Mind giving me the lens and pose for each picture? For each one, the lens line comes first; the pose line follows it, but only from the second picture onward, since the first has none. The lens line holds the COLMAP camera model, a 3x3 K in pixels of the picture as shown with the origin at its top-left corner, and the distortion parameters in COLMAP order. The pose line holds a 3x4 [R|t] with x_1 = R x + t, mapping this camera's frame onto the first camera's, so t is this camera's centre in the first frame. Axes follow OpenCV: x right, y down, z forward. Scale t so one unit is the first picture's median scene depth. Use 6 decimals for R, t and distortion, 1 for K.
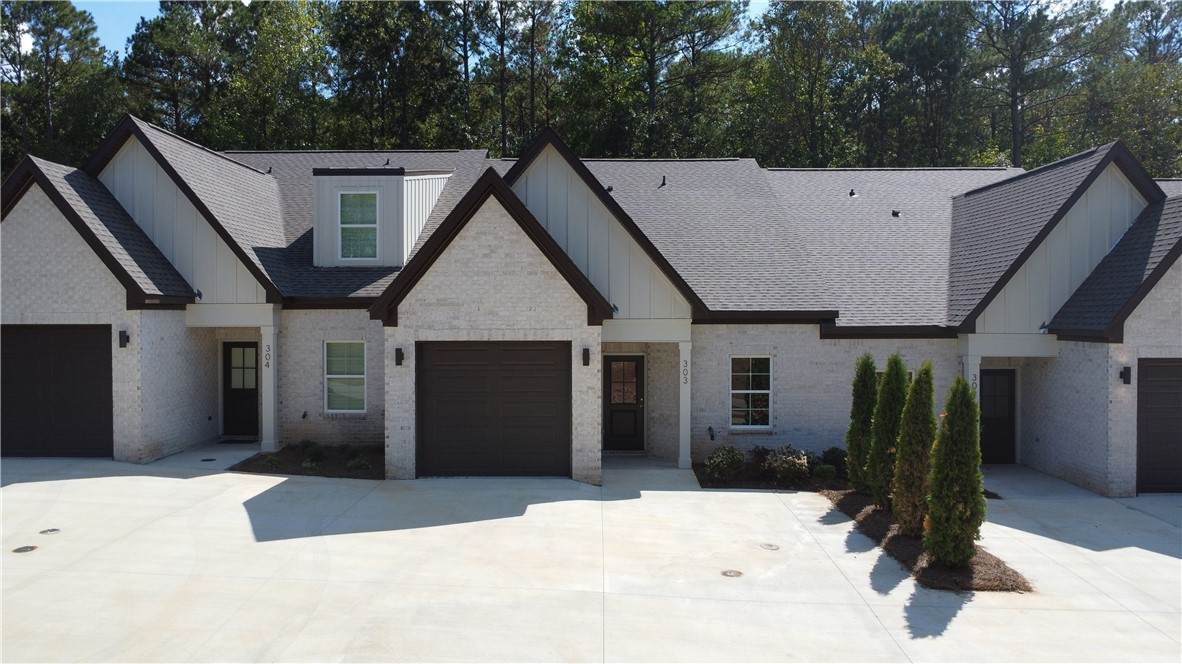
lens RADIAL K [[846.4, 0, 598.1], [0, 846.4, 326.1], [0, 0, 1]] dist [-0.020241, -0.004297]
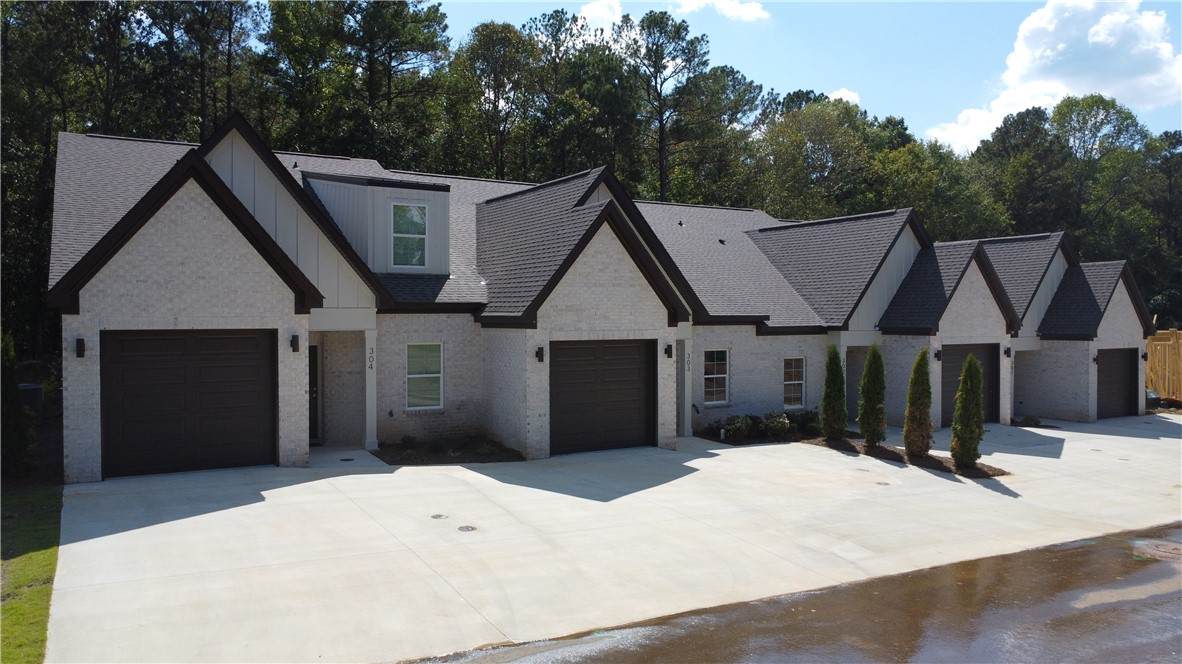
lens RADIAL K [[846.4, 0, 576.0], [0, 846.4, 322.8], [0, 0, 1]] dist [-0.020241, -0.004297]
pose [[0.856398, -0.003178, 0.516306, -0.790170], [0.001730, 0.999993, 0.003286, -0.011794], [-0.516313, -0.001921, 0.856398, -0.032039]]
